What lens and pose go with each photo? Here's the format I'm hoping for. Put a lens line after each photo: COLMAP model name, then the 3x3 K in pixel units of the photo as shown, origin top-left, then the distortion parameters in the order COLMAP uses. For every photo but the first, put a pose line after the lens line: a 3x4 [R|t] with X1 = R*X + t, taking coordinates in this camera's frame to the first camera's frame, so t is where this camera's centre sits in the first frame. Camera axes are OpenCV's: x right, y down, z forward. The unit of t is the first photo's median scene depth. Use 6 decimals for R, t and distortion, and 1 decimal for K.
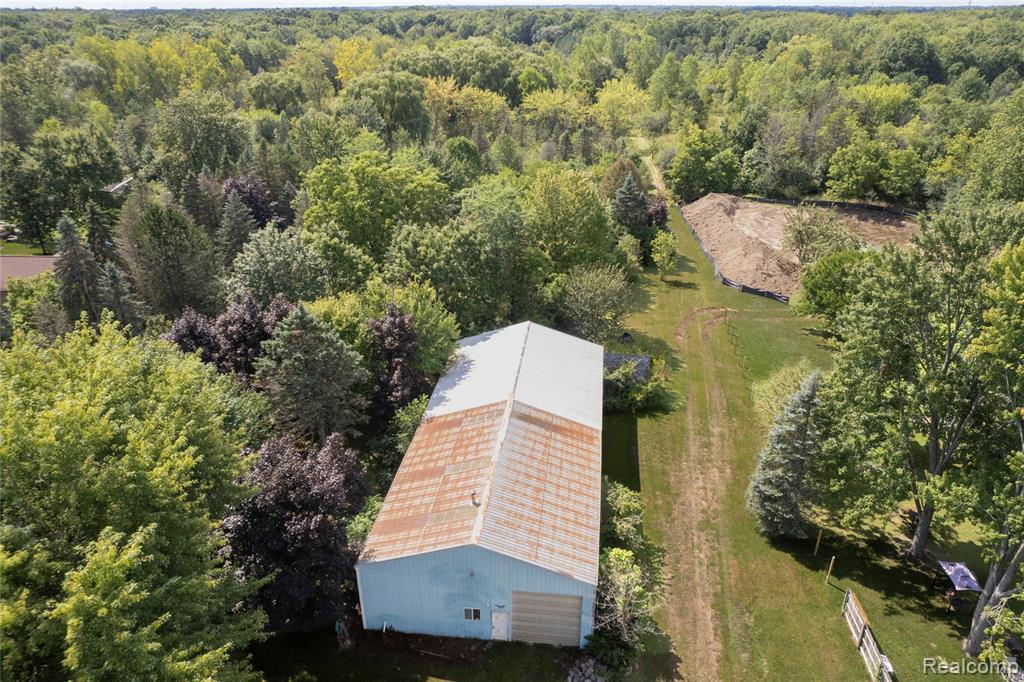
lens RADIAL K [[741.5, 0, 512.0], [0, 741.5, 341.0], [0, 0, 1]] dist [-0.082069, 0.078868]
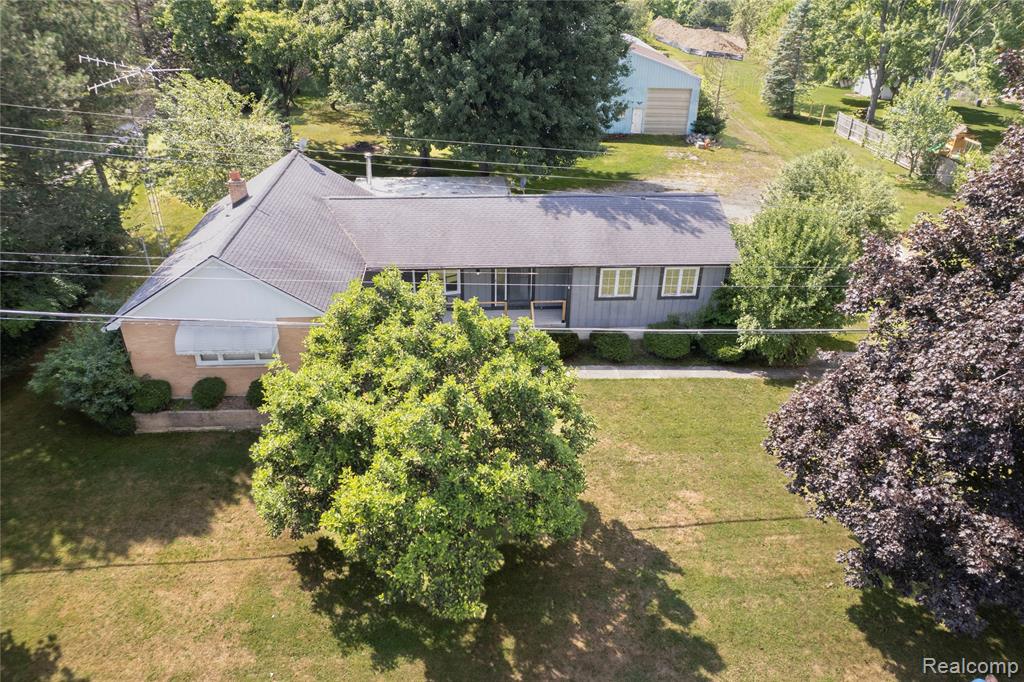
lens RADIAL K [[712.2, 0, 512.0], [0, 712.2, 341.0], [0, 0, 1]] dist [-0.078586, 0.077596]
pose [[0.988846, -0.057623, 0.137346, -0.144430], [0.046305, 0.995371, 0.084222, 0.202115], [-0.141563, -0.076923, 0.986936, -0.134629]]
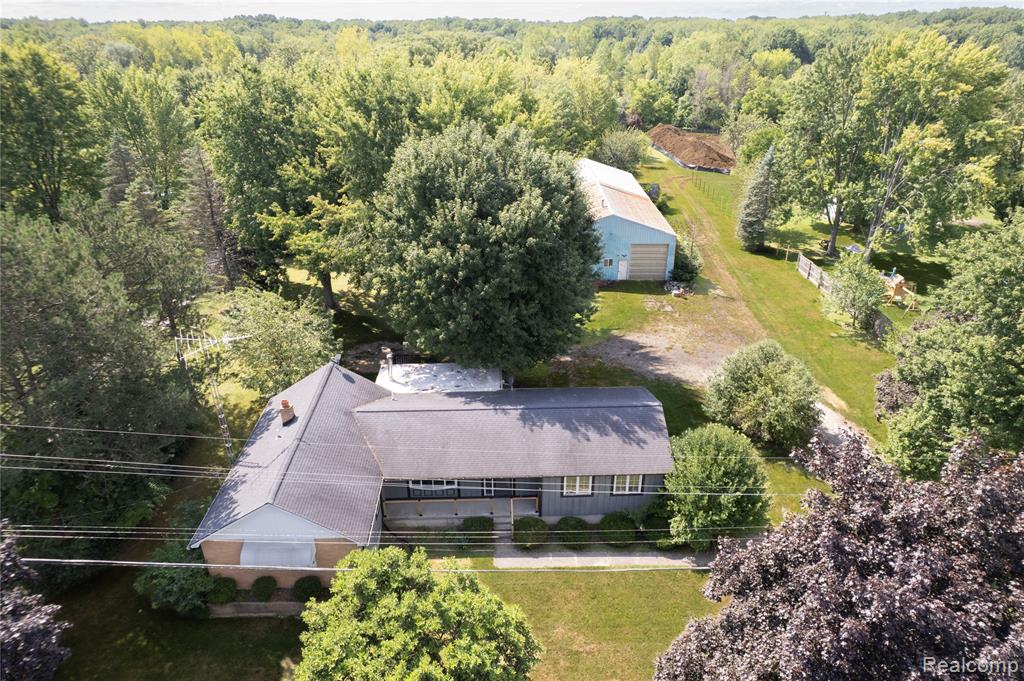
lens RADIAL K [[660.1, 0, 512.0], [0, 660.1, 340.5], [0, 0, 1]] dist [-0.074691, 0.074031]
pose [[0.993697, -0.050661, 0.100001, -0.131464], [0.048434, 0.998524, 0.024572, 0.144594], [-0.101098, -0.019574, 0.994684, -0.173138]]
